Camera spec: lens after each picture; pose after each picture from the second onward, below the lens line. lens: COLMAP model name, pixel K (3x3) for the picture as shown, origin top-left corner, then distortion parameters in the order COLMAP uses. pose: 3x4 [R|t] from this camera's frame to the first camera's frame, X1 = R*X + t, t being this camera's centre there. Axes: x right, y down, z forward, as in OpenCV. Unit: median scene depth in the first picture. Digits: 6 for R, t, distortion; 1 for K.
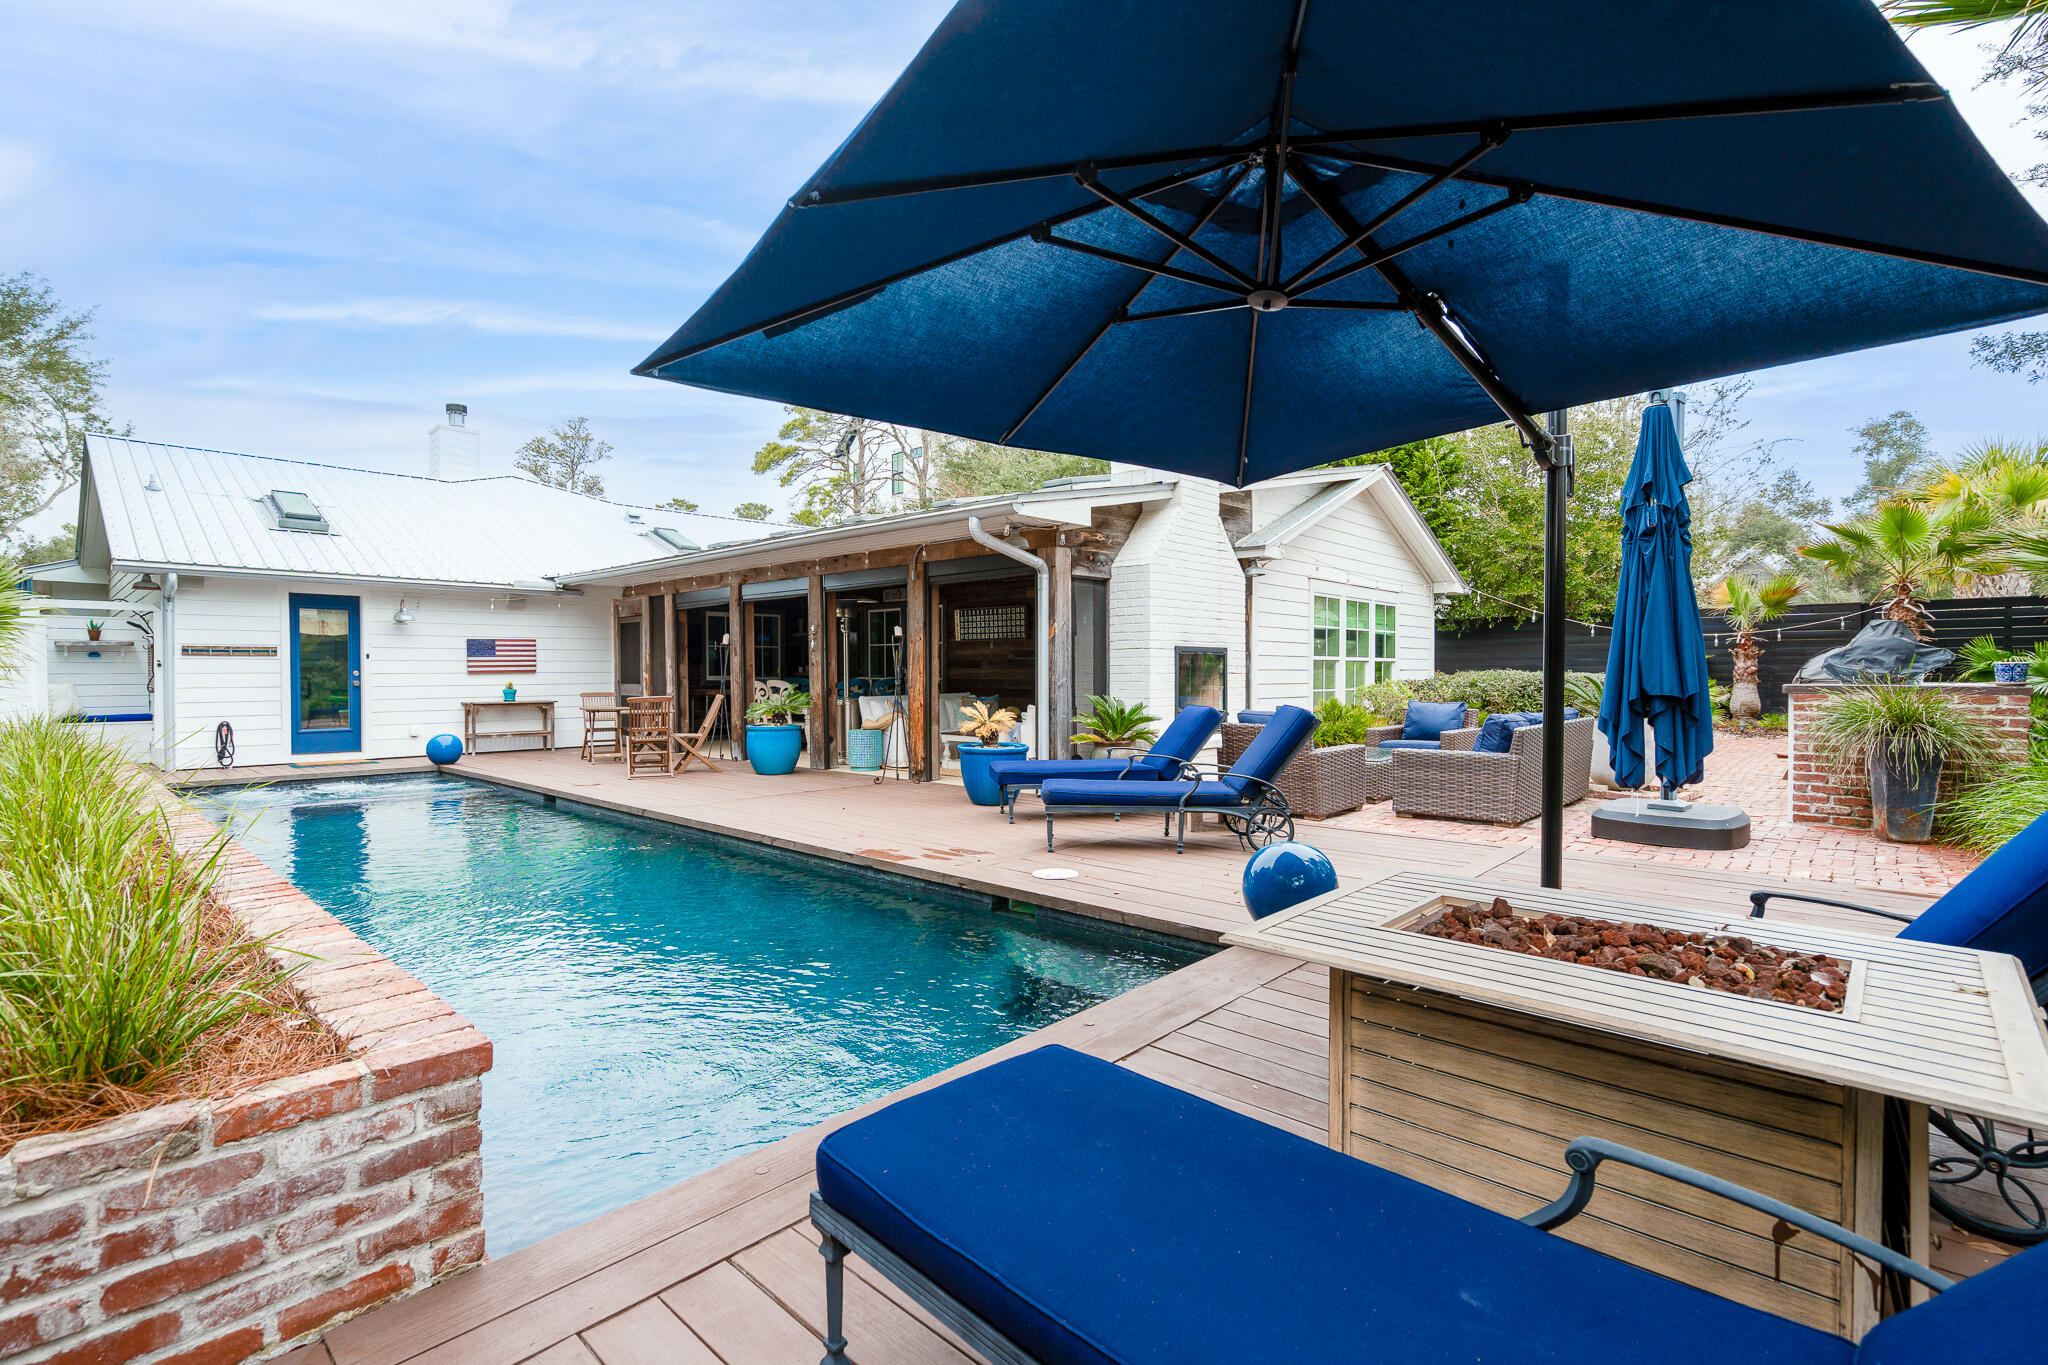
lens RADIAL K [[936.7, 0, 1019.0], [0, 936.7, 688.2], [0, 0, 1]] dist [0.018911, 0.000610]
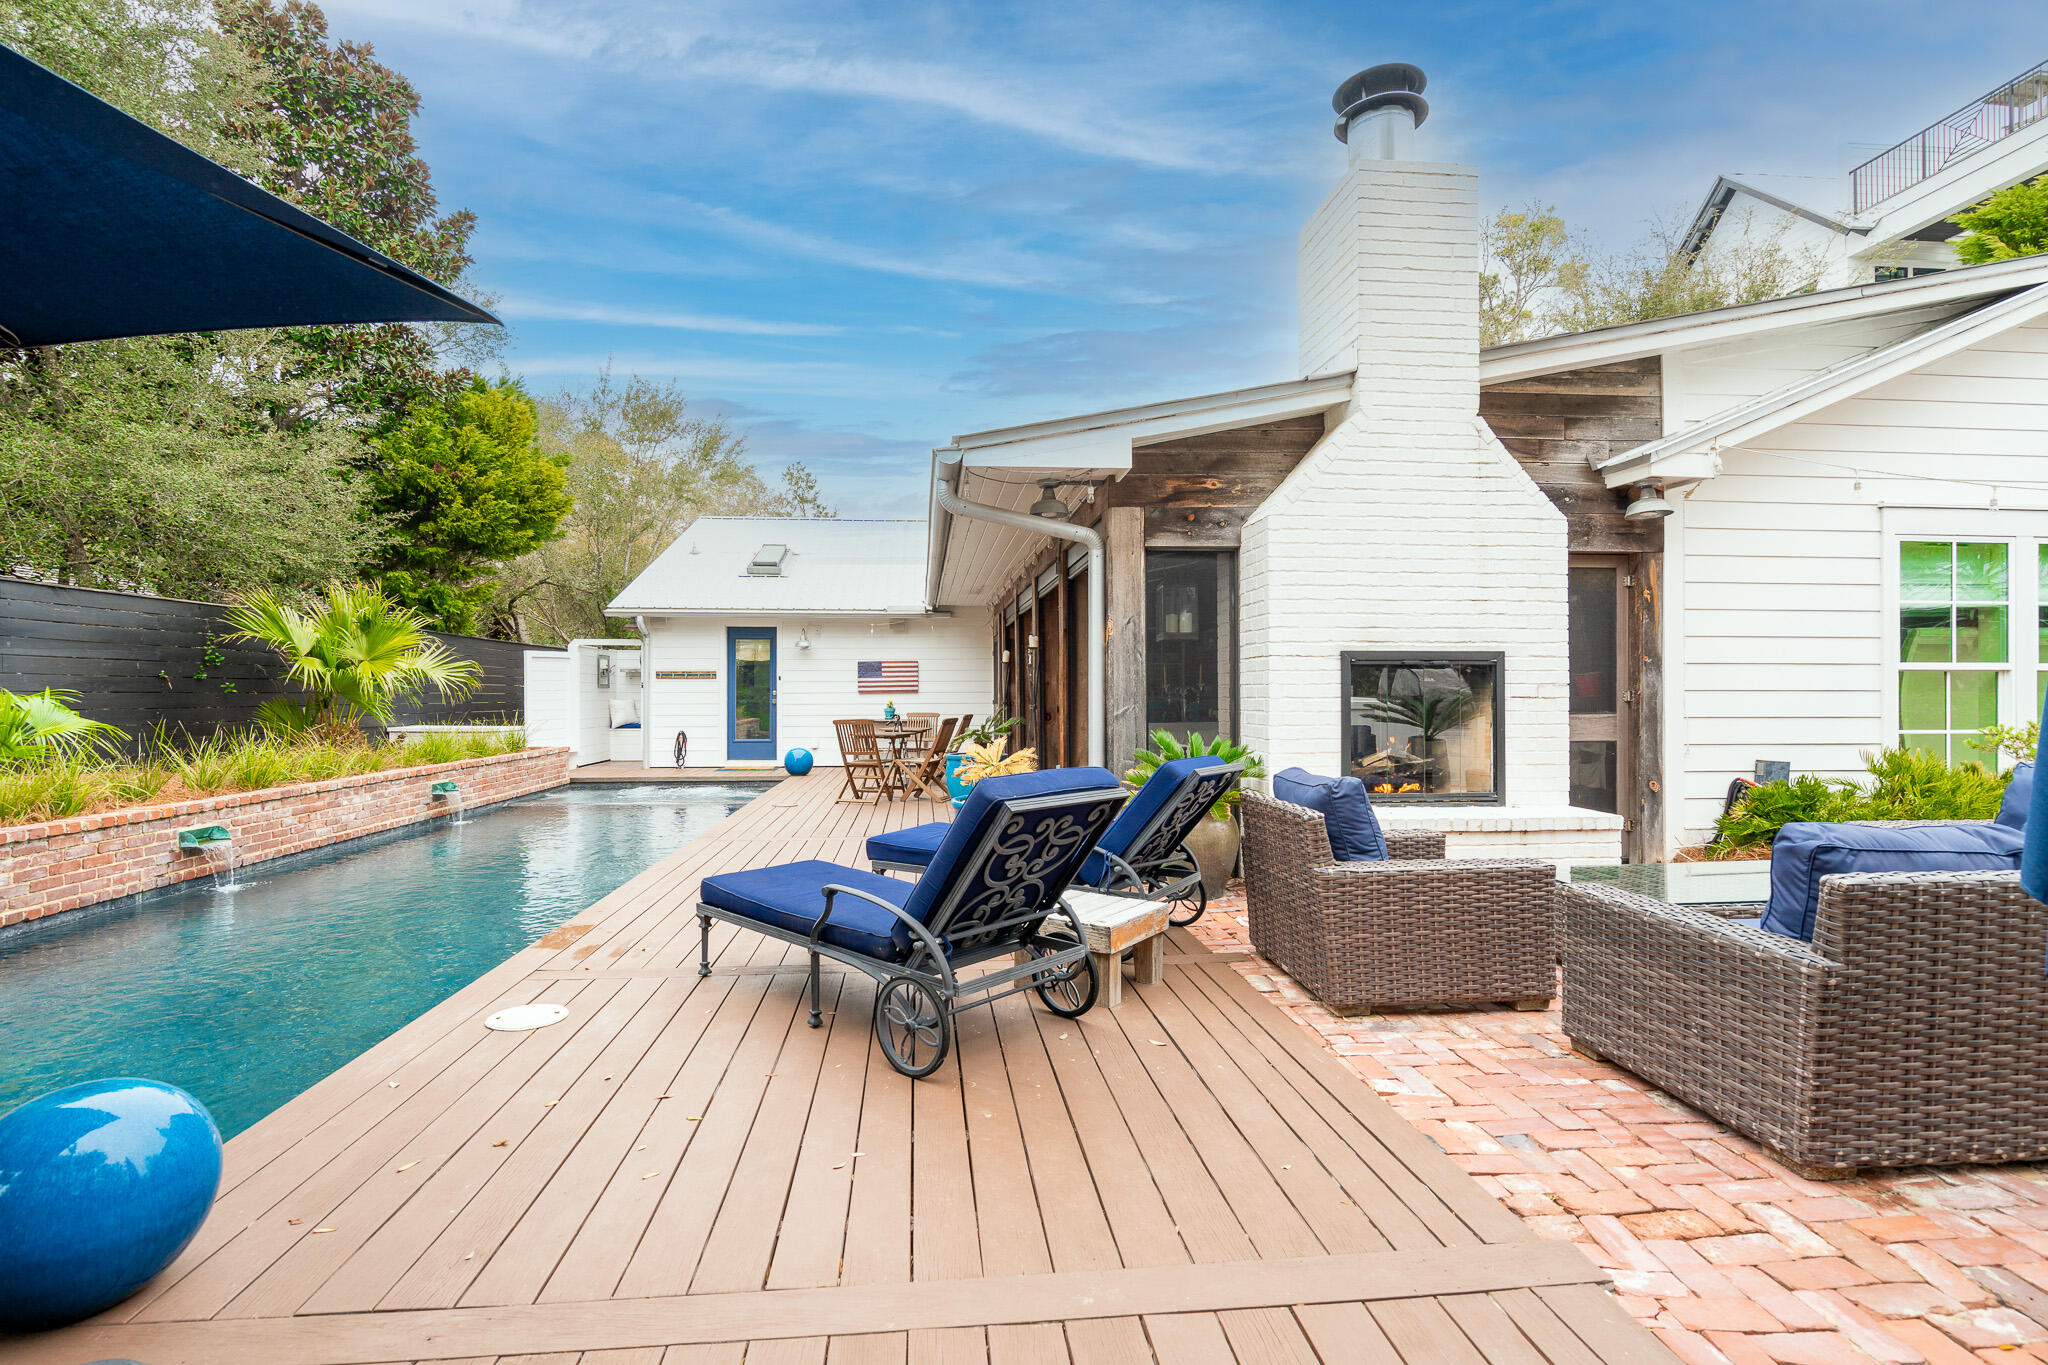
lens RADIAL K [[936.7, 0, 1021.6], [0, 936.7, 679.0], [0, 0, 1]] dist [0.018911, 0.000610]
pose [[0.755540, -0.006824, -0.655067, 0.318531], [-0.011573, 0.999651, -0.023762, -0.009278], [0.655001, 0.025534, 0.755197, 0.343521]]
